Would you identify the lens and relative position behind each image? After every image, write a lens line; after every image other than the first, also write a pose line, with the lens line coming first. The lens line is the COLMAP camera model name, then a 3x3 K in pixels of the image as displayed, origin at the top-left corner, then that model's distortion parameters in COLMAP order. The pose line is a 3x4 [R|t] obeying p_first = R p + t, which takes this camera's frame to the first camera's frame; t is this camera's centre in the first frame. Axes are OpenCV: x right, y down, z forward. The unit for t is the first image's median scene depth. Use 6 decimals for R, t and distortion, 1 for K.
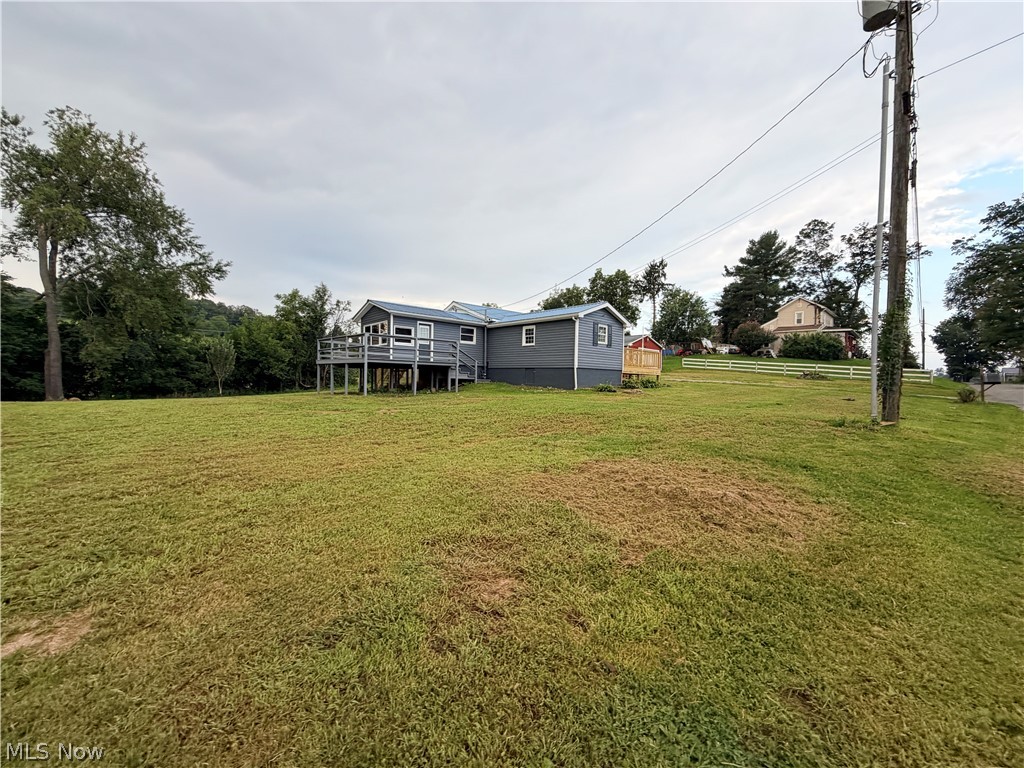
lens RADIAL K [[405.6, 0, 508.8], [0, 405.6, 380.9], [0, 0, 1]] dist [-0.000587, -0.000245]
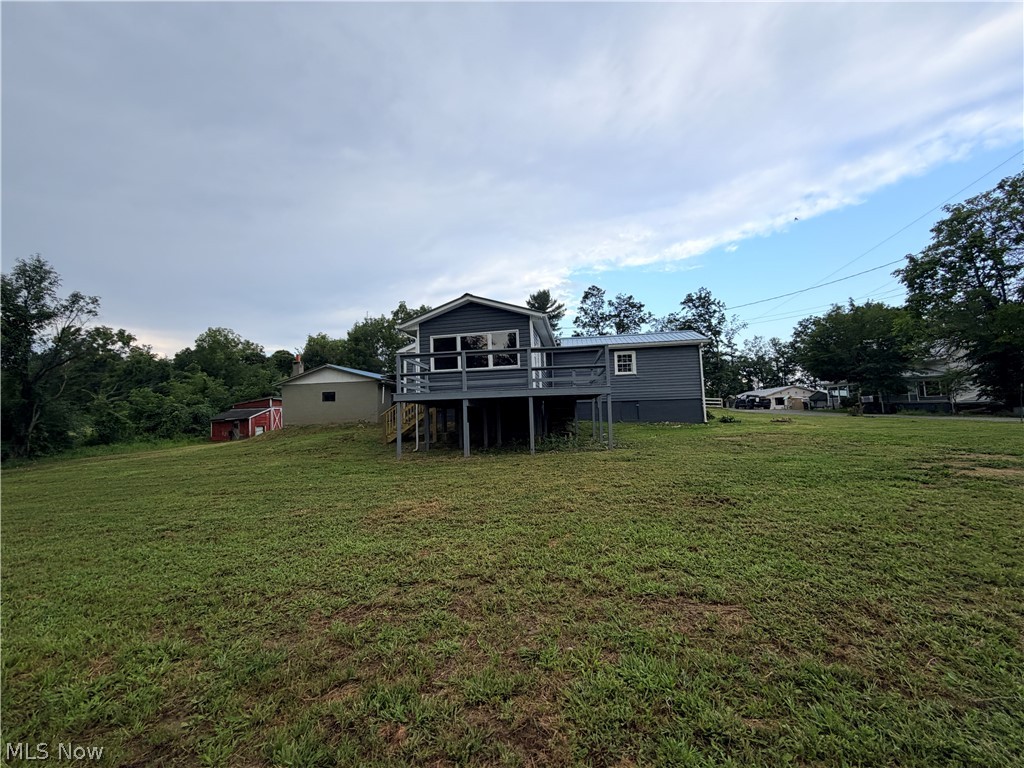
lens RADIAL K [[421.2, 0, 511.5], [0, 421.2, 391.9], [0, 0, 1]] dist [-0.001401, -0.000354]
pose [[0.765866, -0.005787, 0.642975, -0.358338], [0.057073, 0.996625, -0.059010, -0.005521], [-0.640463, 0.081890, 0.763611, 0.241345]]
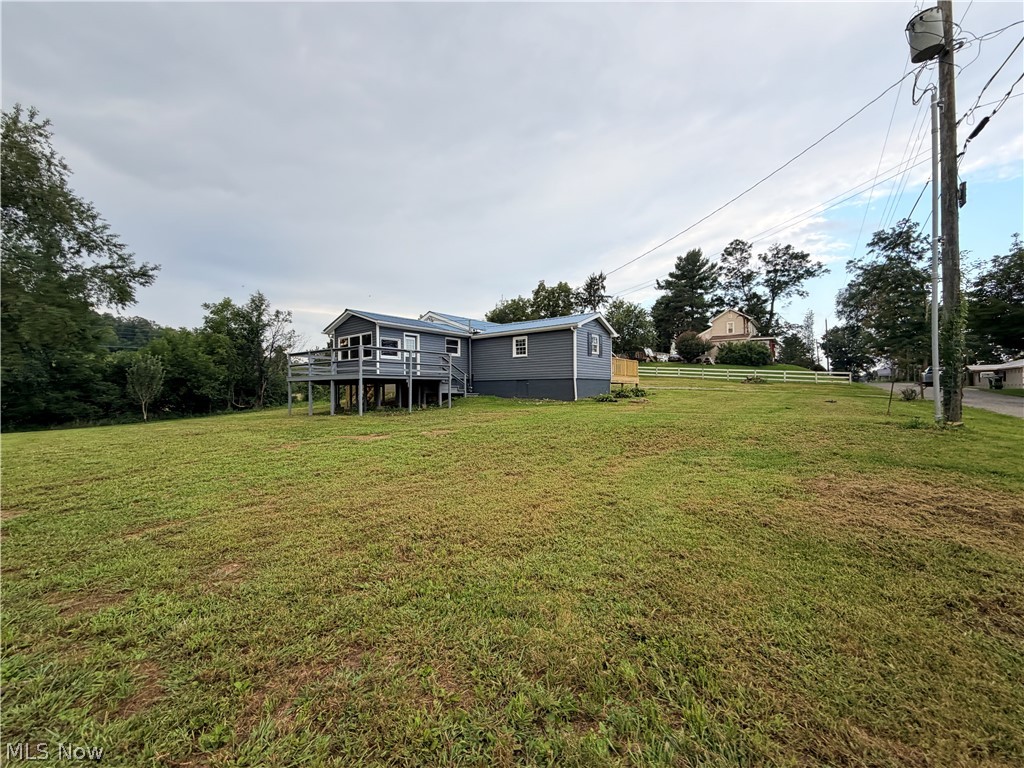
lens RADIAL K [[405.9, 0, 506.3], [0, 405.9, 384.6], [0, 0, 1]] dist [-0.001678, -0.000655]
pose [[0.985885, -0.027116, 0.165212, -0.074067], [0.030171, 0.999417, -0.016007, -0.002915], [-0.164681, 0.020765, 0.986128, 0.024188]]
